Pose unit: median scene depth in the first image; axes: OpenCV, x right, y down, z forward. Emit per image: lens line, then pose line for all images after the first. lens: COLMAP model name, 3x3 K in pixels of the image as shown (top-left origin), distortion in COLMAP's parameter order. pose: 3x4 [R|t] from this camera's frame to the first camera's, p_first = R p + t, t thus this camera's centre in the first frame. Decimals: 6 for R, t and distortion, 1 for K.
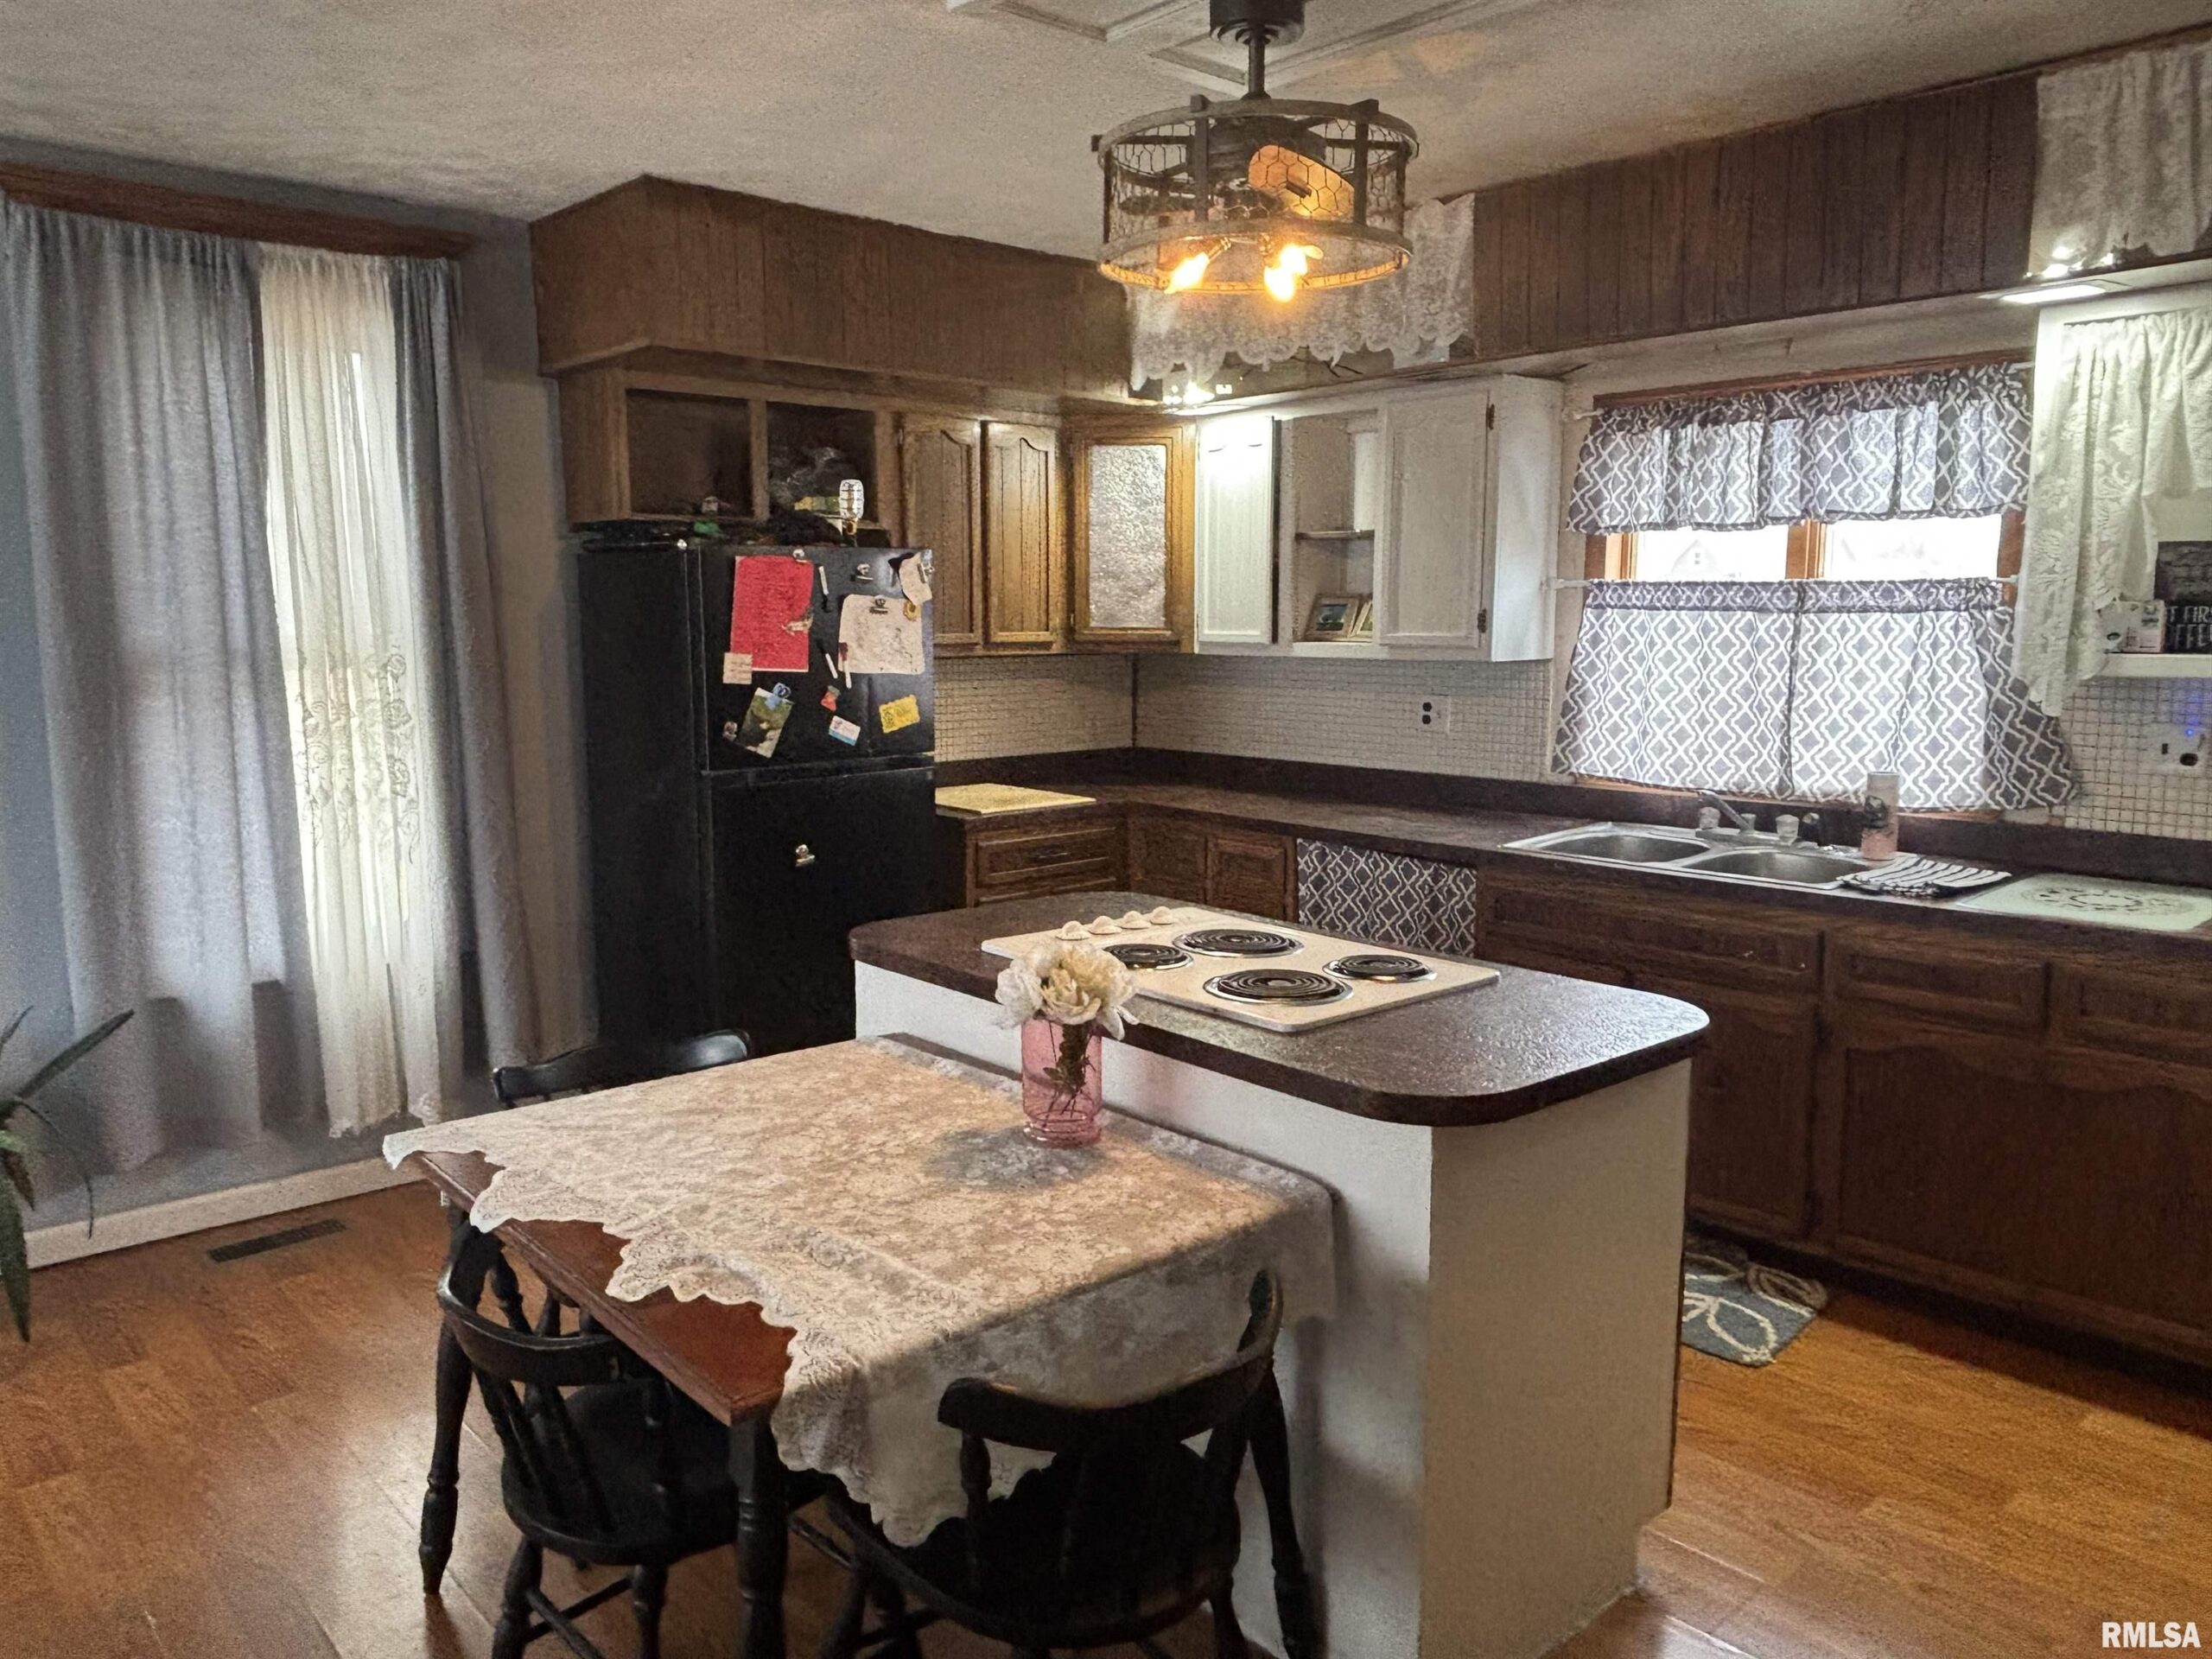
lens RADIAL K [[1552.4, 0, 1092.0], [0, 1552.4, 834.7], [0, 0, 1]] dist [0.059455, -0.077252]
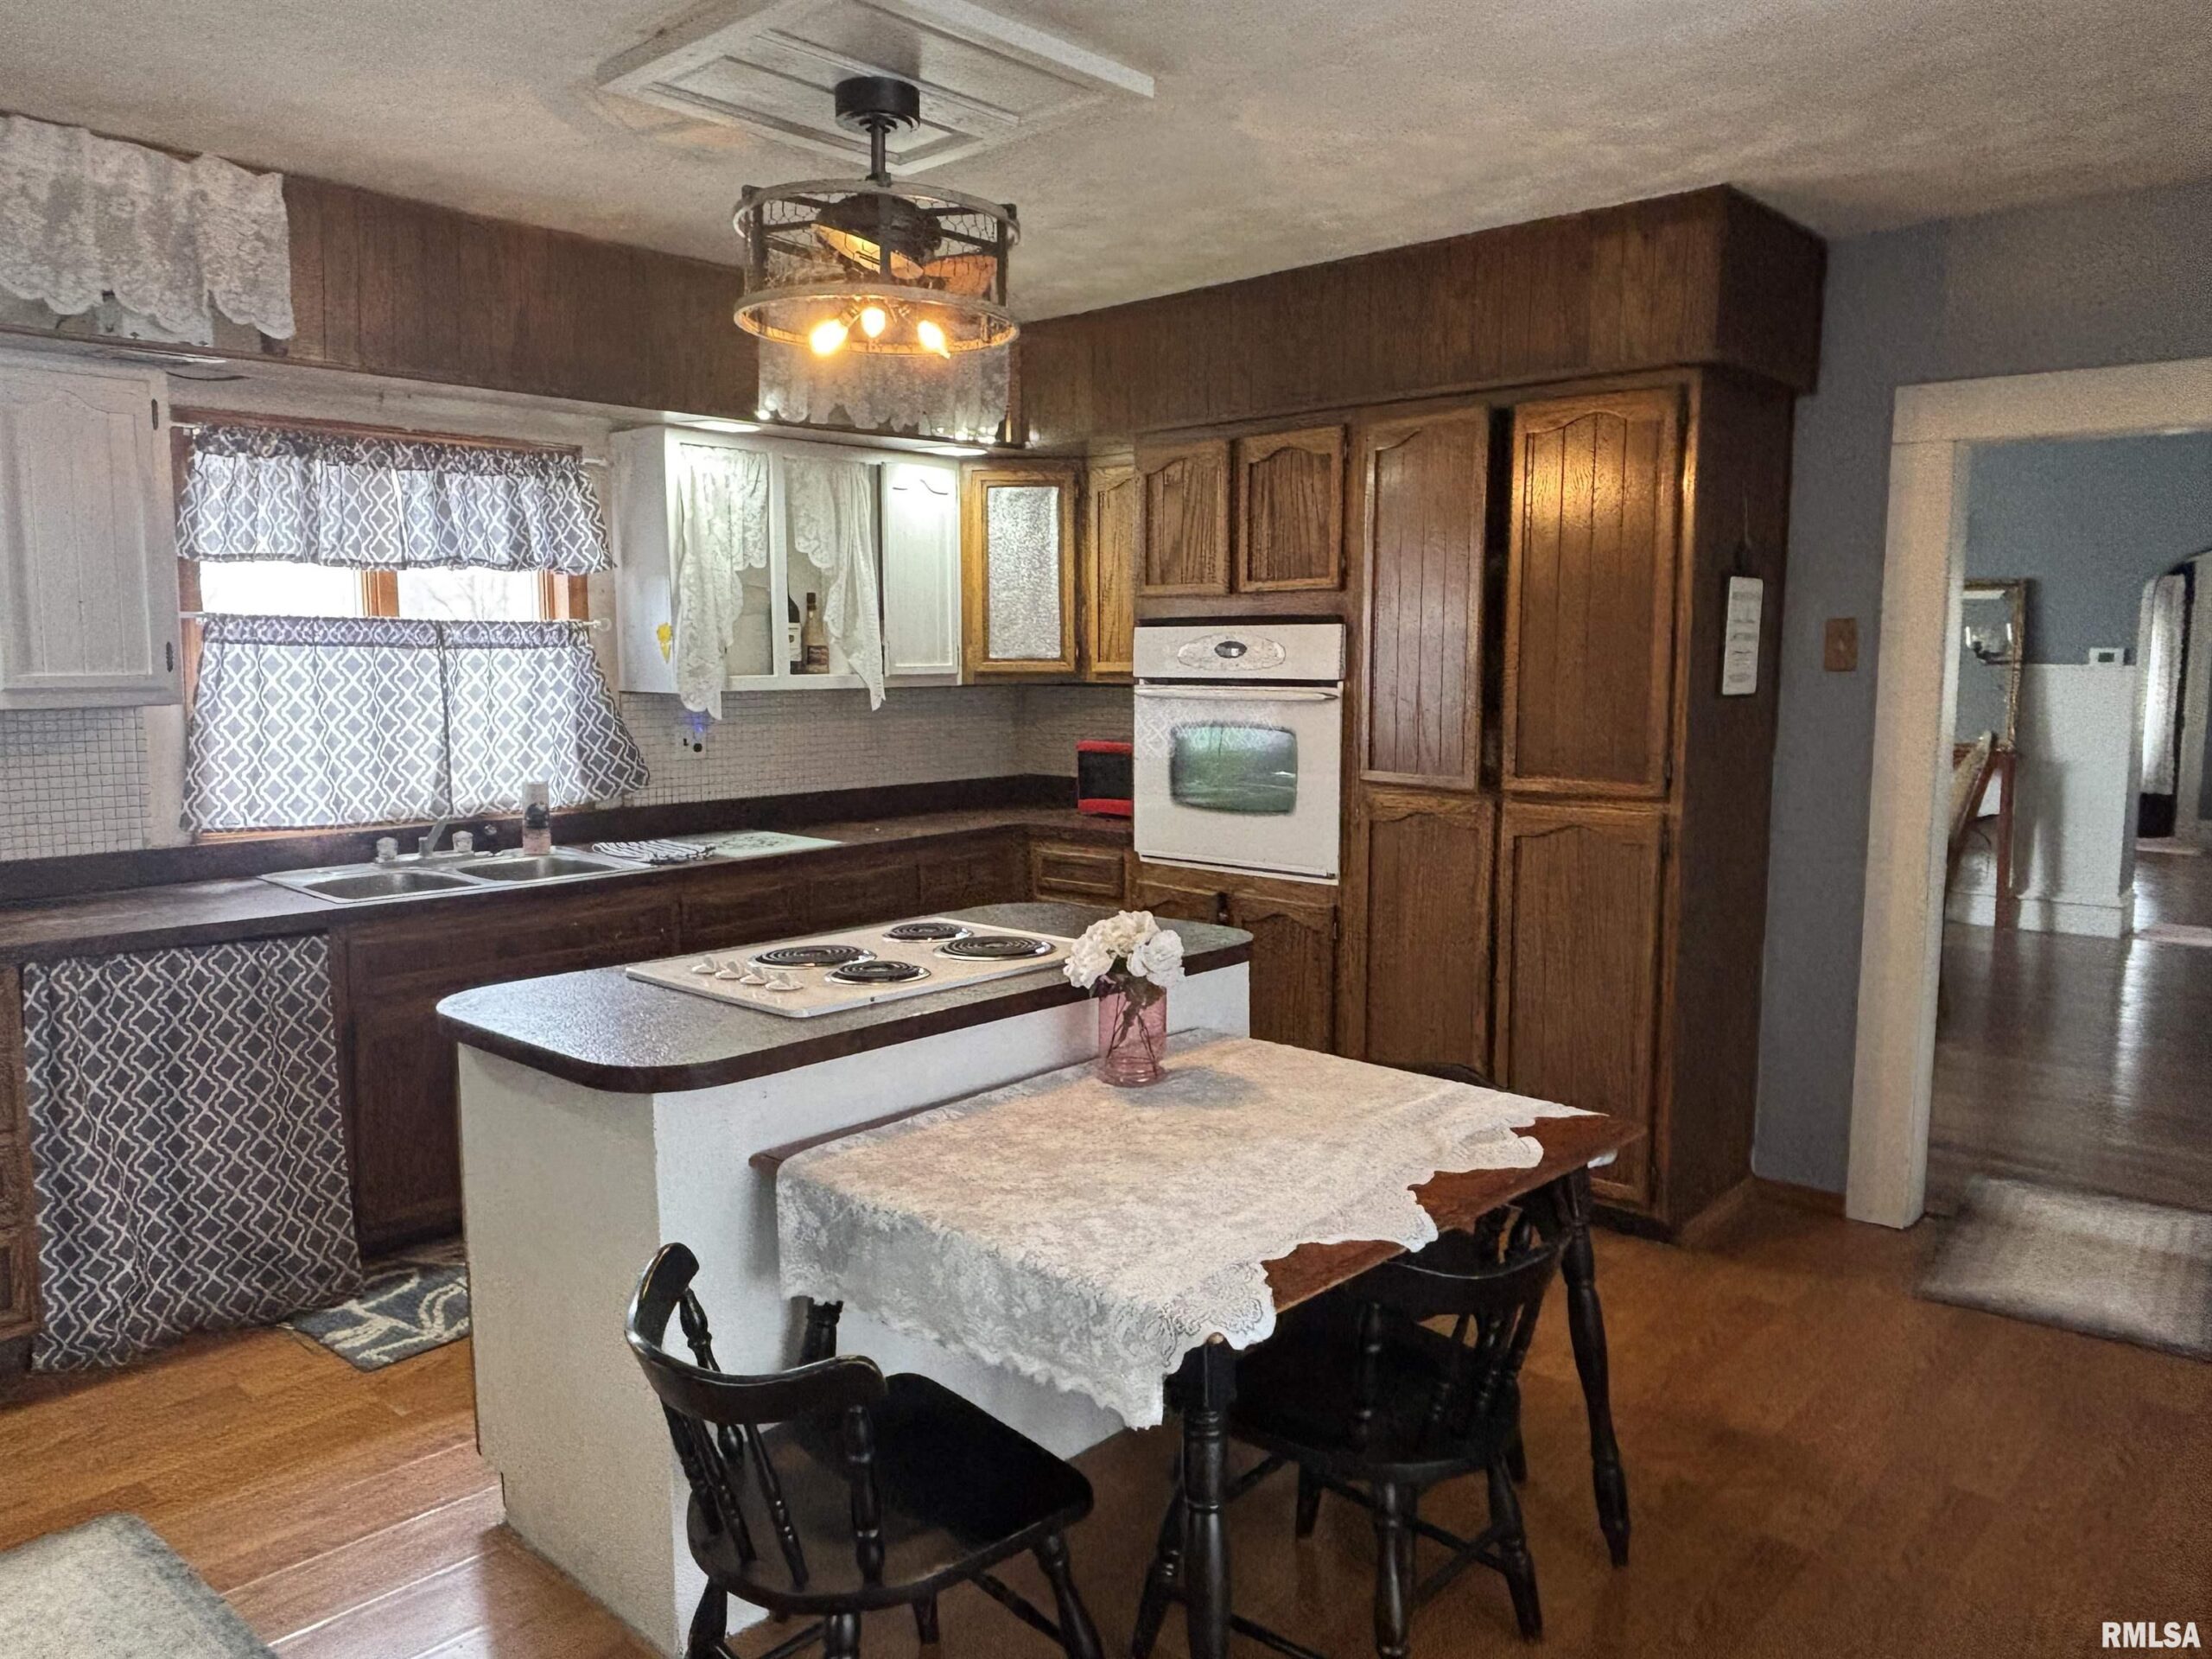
lens RADIAL K [[1552.4, 0, 1091.4], [0, 1552.4, 829.1], [0, 0, 1]] dist [0.059455, -0.077252]
pose [[-0.087291, -0.108010, 0.990310, -0.677658], [0.148240, 0.981628, 0.120130, -0.079941], [-0.985091, 0.157290, -0.069676, 0.634326]]
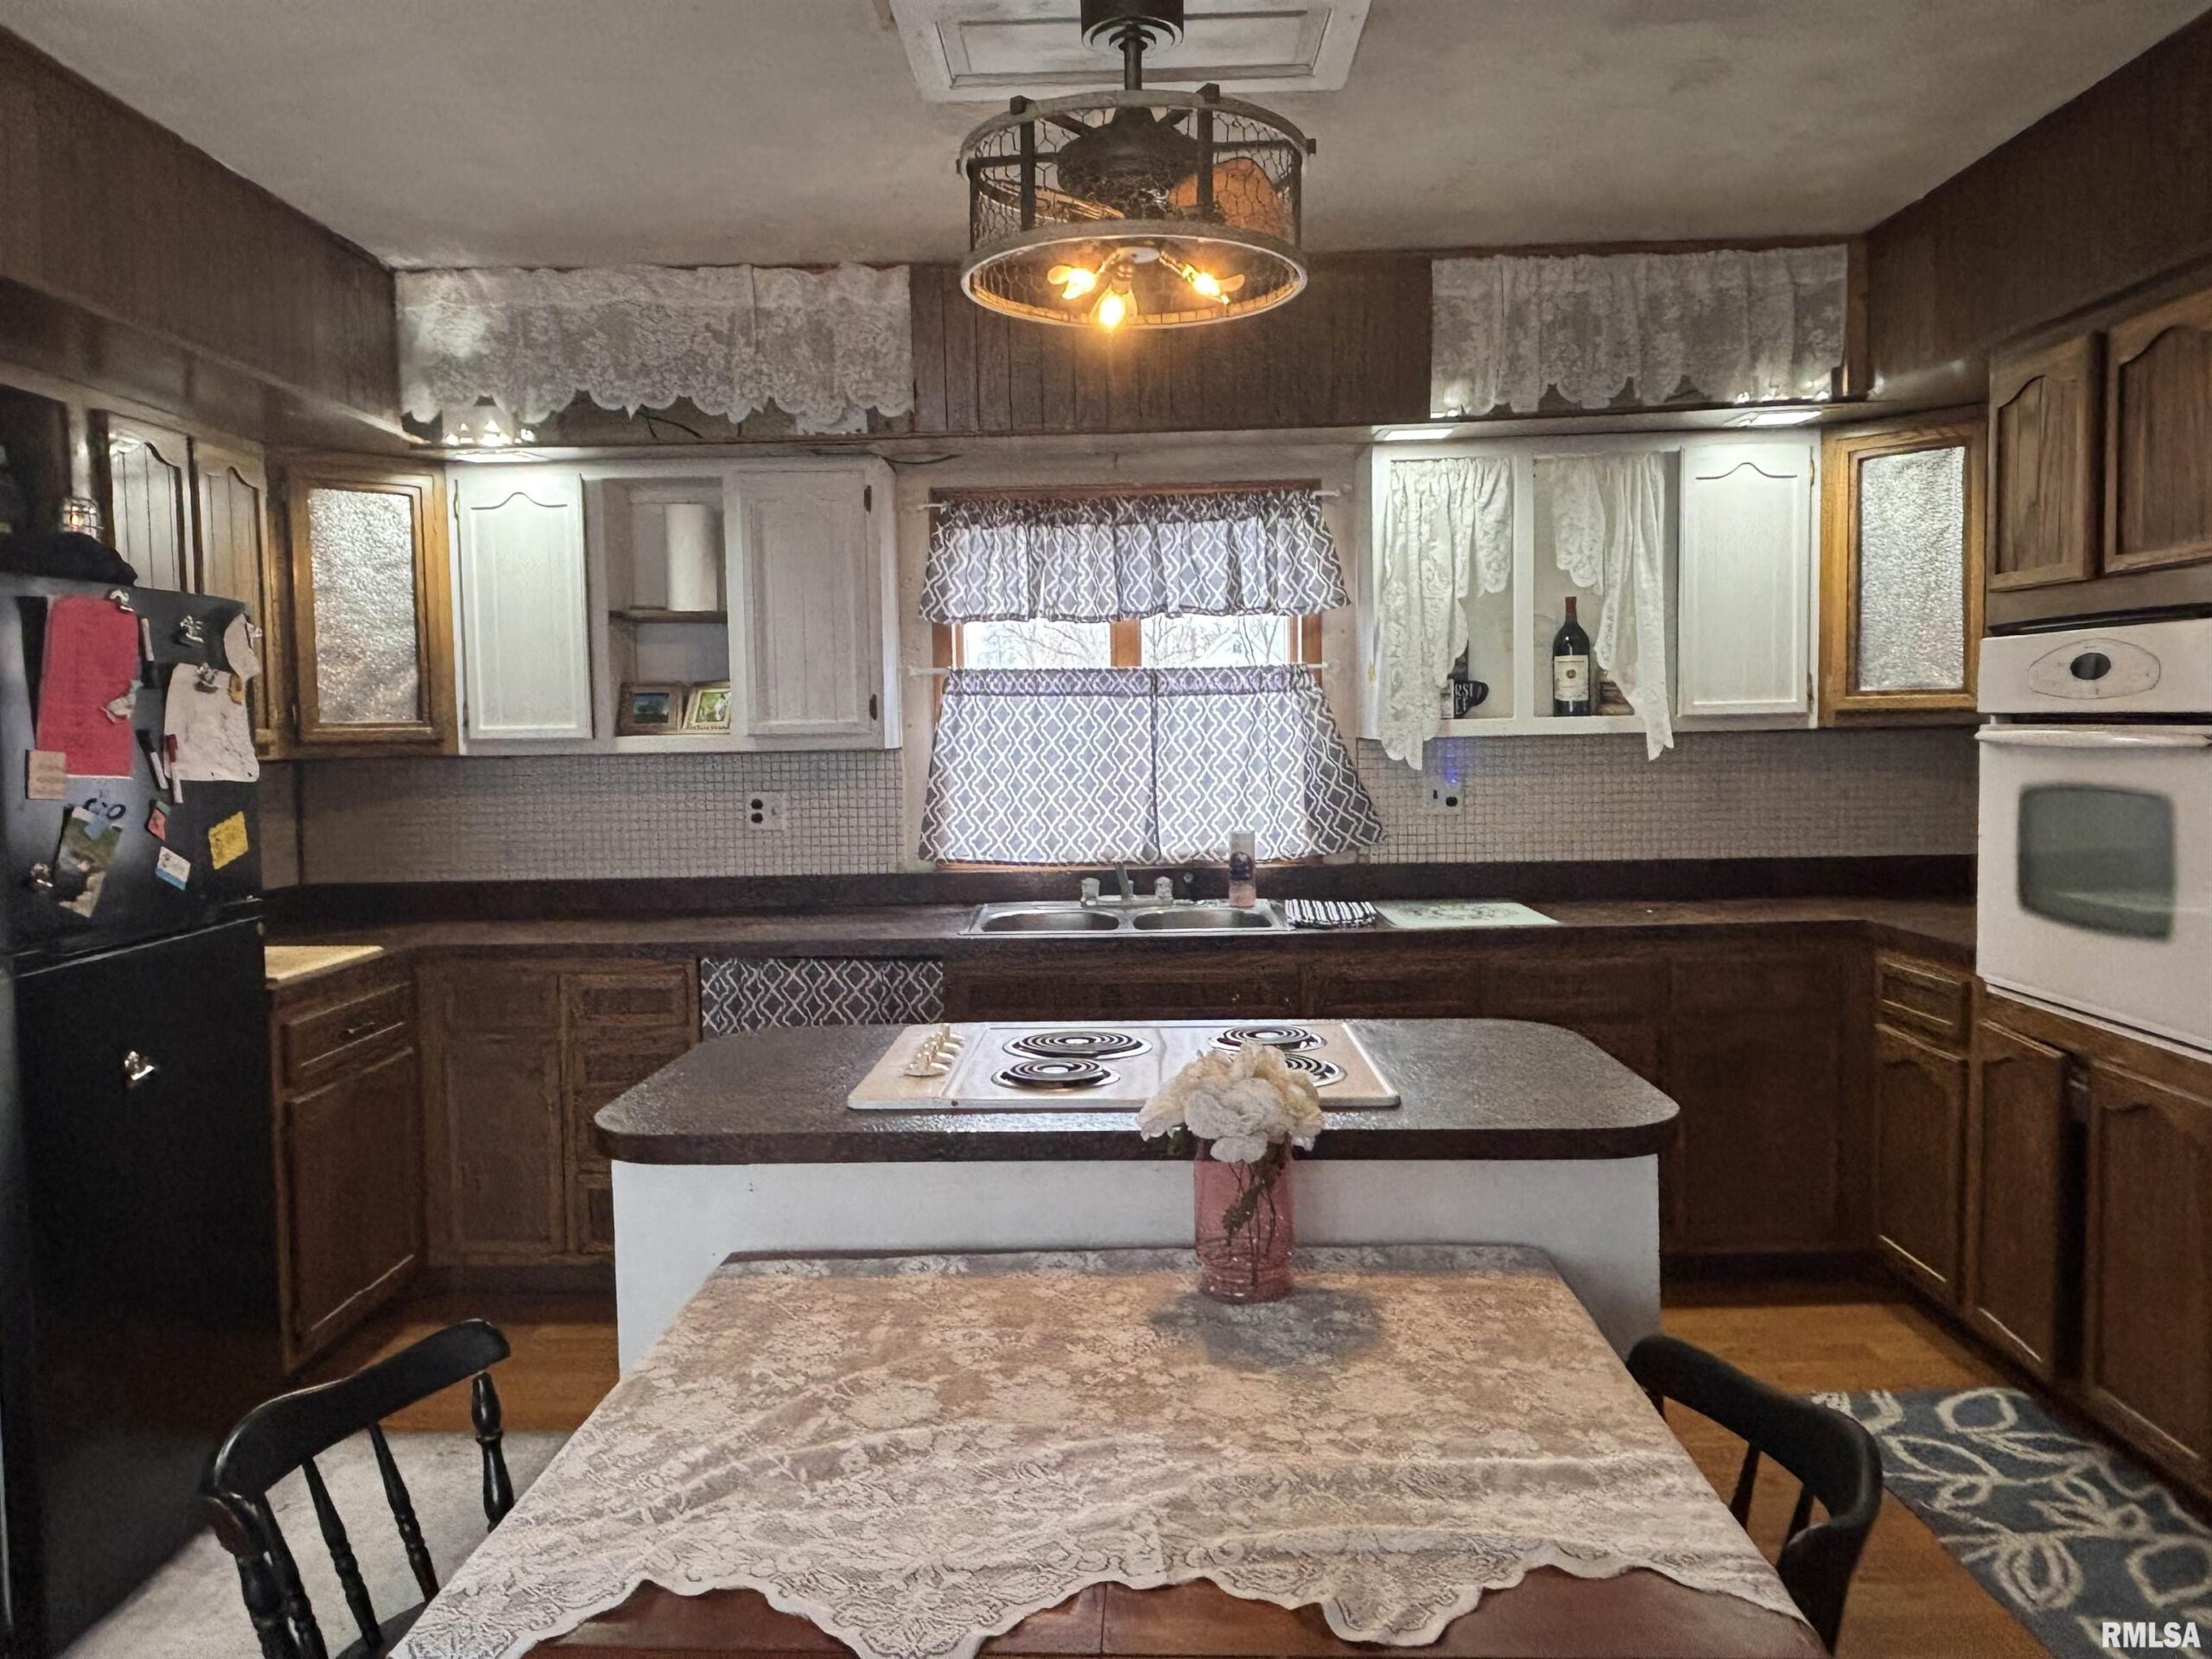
lens RADIAL K [[1552.4, 0, 1085.8], [0, 1552.4, 826.1], [0, 0, 1]] dist [0.059455, -0.077252]
pose [[0.688842, -0.057325, 0.722642, -0.380818], [0.121053, 0.991967, -0.036701, -0.014532], [-0.714733, 0.112759, 0.690248, 0.275341]]
